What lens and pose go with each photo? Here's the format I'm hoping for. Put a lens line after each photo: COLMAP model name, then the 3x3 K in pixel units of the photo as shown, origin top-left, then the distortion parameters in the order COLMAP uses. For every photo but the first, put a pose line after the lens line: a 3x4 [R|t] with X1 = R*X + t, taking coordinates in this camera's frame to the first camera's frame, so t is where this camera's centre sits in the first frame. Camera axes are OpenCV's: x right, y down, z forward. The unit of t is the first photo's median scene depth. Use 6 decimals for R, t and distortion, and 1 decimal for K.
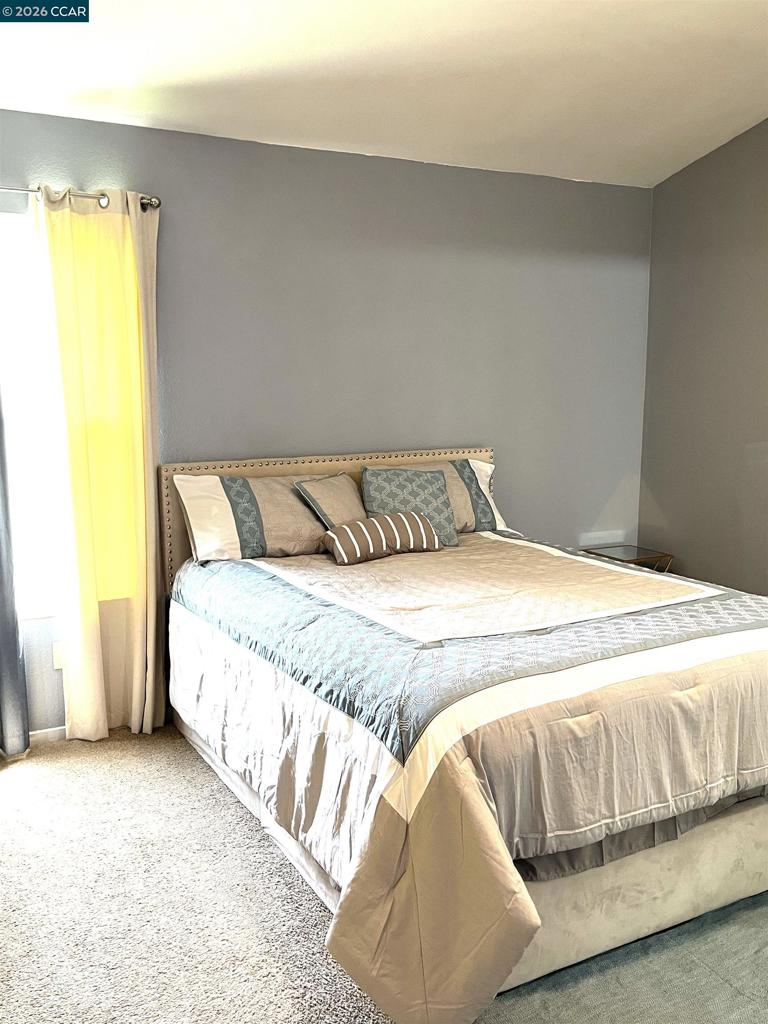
lens RADIAL K [[894.3, 0, 391.0], [0, 894.3, 510.1], [0, 0, 1]] dist [0.038229, -0.088168]
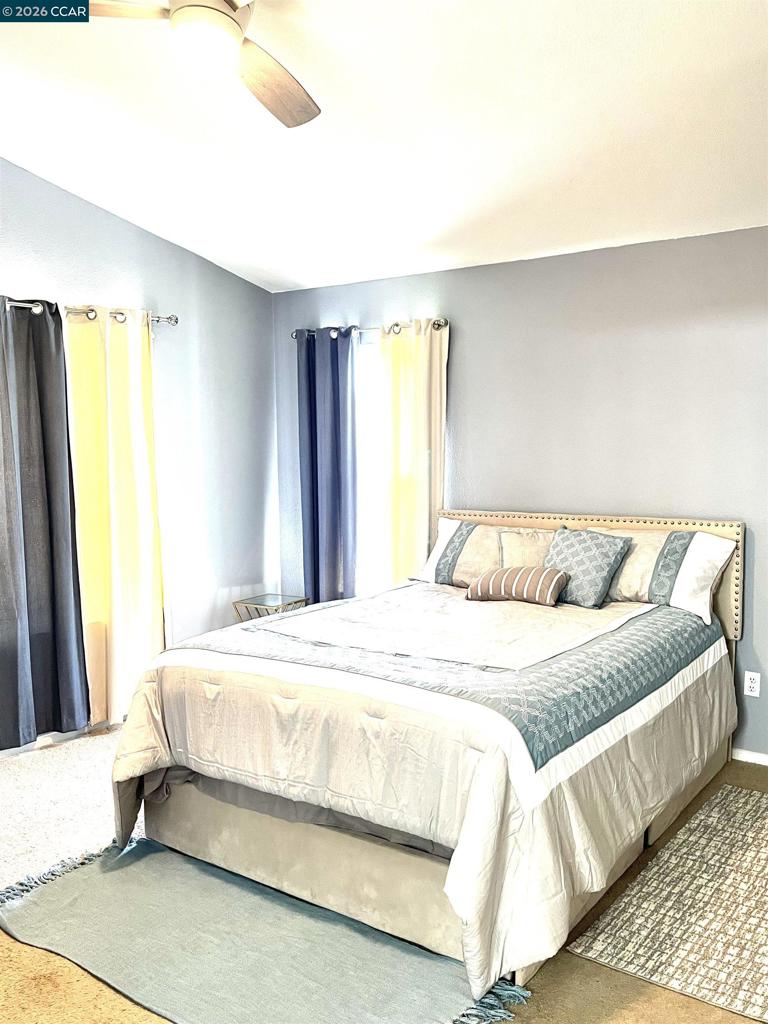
lens RADIAL K [[894.3, 0, 391.0], [0, 894.3, 510.1], [0, 0, 1]] dist [0.038229, -0.088168]
pose [[0.439121, 0.076325, -0.895180, 1.275478], [-0.124164, 0.991979, 0.023670, -0.098553], [0.889807, 0.100755, 0.445076, 0.441766]]
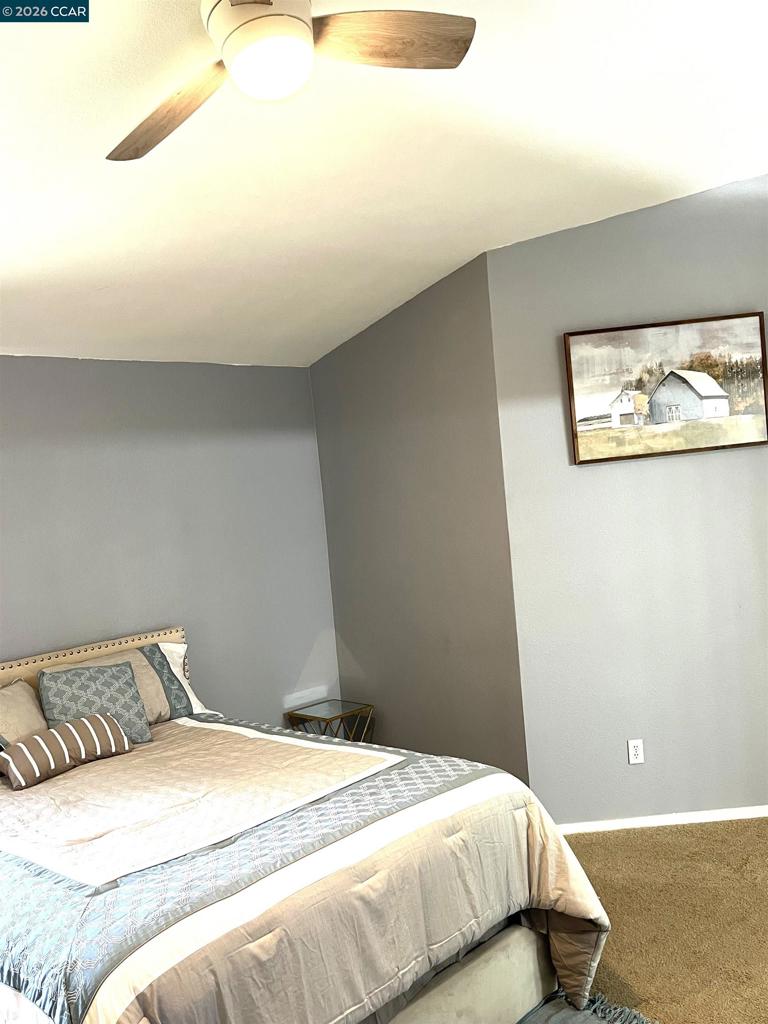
lens RADIAL K [[894.3, 0, 391.0], [0, 894.3, 510.1], [0, 0, 1]] dist [0.038229, -0.088168]
pose [[0.947959, -0.092705, 0.304598, 0.067834], [0.136035, 0.982885, -0.124220, -0.068970], [-0.287869, 0.159191, 0.944346, -0.034725]]
